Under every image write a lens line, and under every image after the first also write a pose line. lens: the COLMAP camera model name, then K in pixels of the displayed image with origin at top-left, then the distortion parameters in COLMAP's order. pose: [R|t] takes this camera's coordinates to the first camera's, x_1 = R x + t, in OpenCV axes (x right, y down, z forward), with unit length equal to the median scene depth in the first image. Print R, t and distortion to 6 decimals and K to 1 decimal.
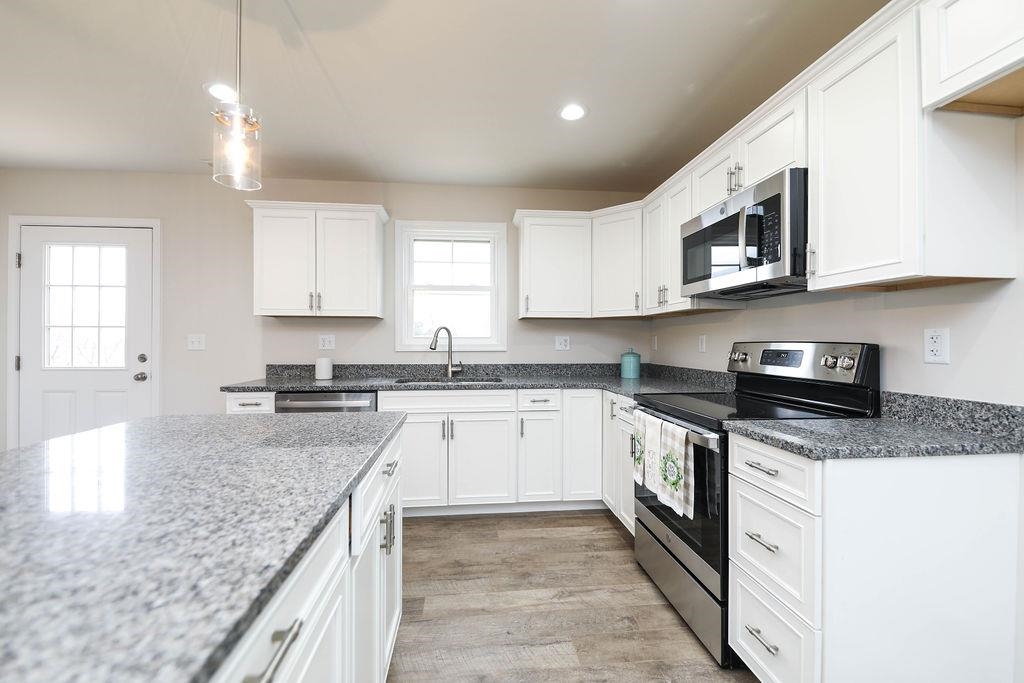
lens RADIAL K [[424.2, 0, 517.4], [0, 424.2, 343.3], [0, 0, 1]] dist [0.012855, -0.006176]
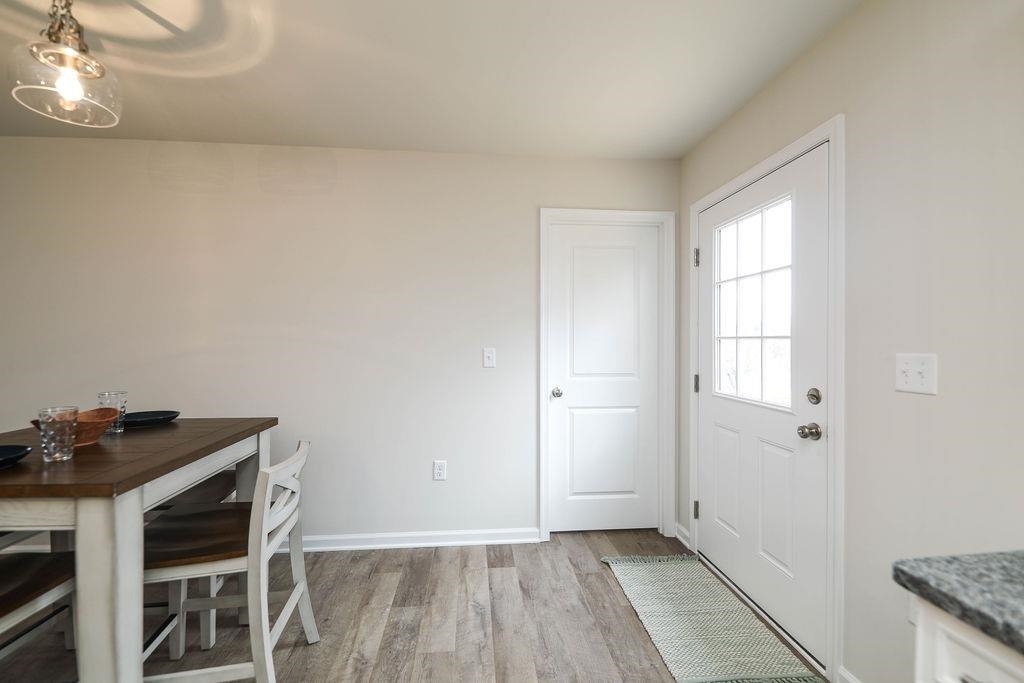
lens RADIAL K [[424.2, 0, 505.3], [0, 424.2, 340.9], [0, 0, 1]] dist [0.012855, -0.006176]
pose [[-0.006929, -0.001486, -0.999975, -0.374670], [0.000668, 0.999999, -0.001491, -0.035963], [0.999976, -0.000678, -0.006928, 0.670793]]
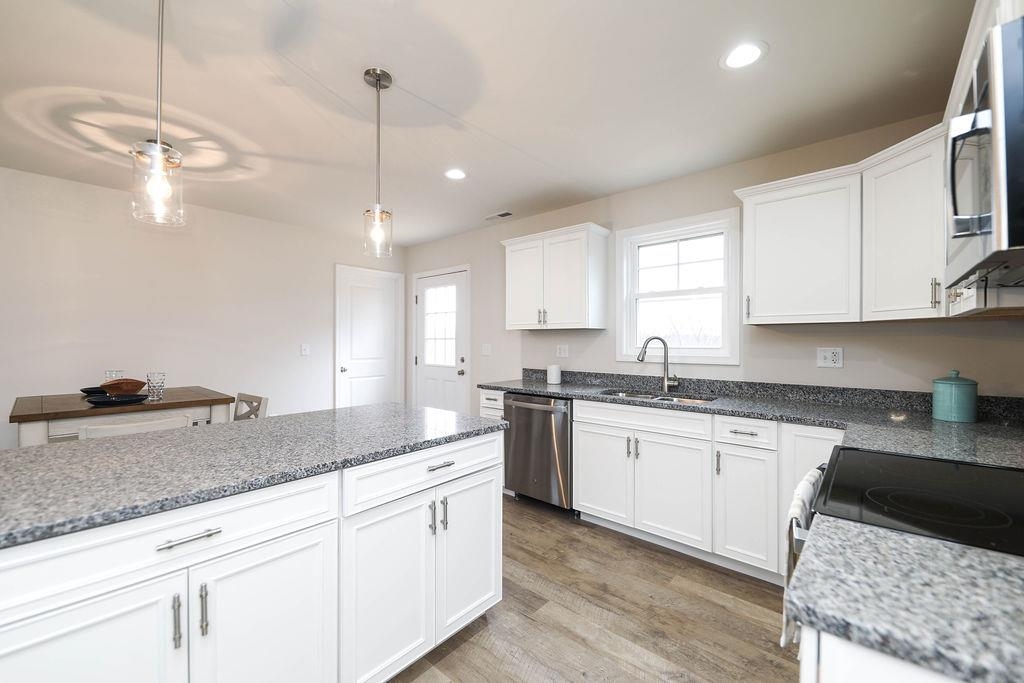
lens RADIAL K [[424.2, 0, 498.5], [0, 424.2, 343.1], [0, 0, 1]] dist [0.012855, -0.006176]
pose [[0.659121, 0.002603, -0.752032, 0.327263], [-0.001920, 0.999997, 0.001778, -0.028475], [0.752034, 0.000272, 0.659124, 0.141213]]
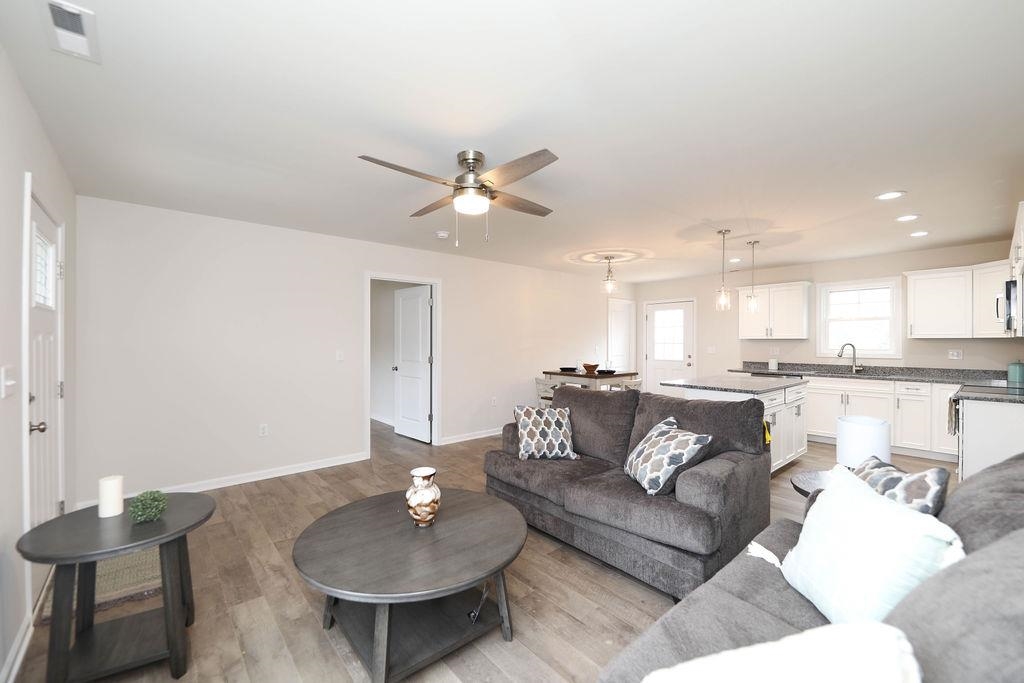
lens RADIAL K [[424.2, 0, 499.2], [0, 424.2, 338.7], [0, 0, 1]] dist [0.012855, -0.006176]
pose [[0.549768, -0.005770, -0.835298, 0.546513], [-0.001273, 0.999969, -0.007745, -0.047450], [0.835317, 0.005321, 0.549743, -1.263871]]
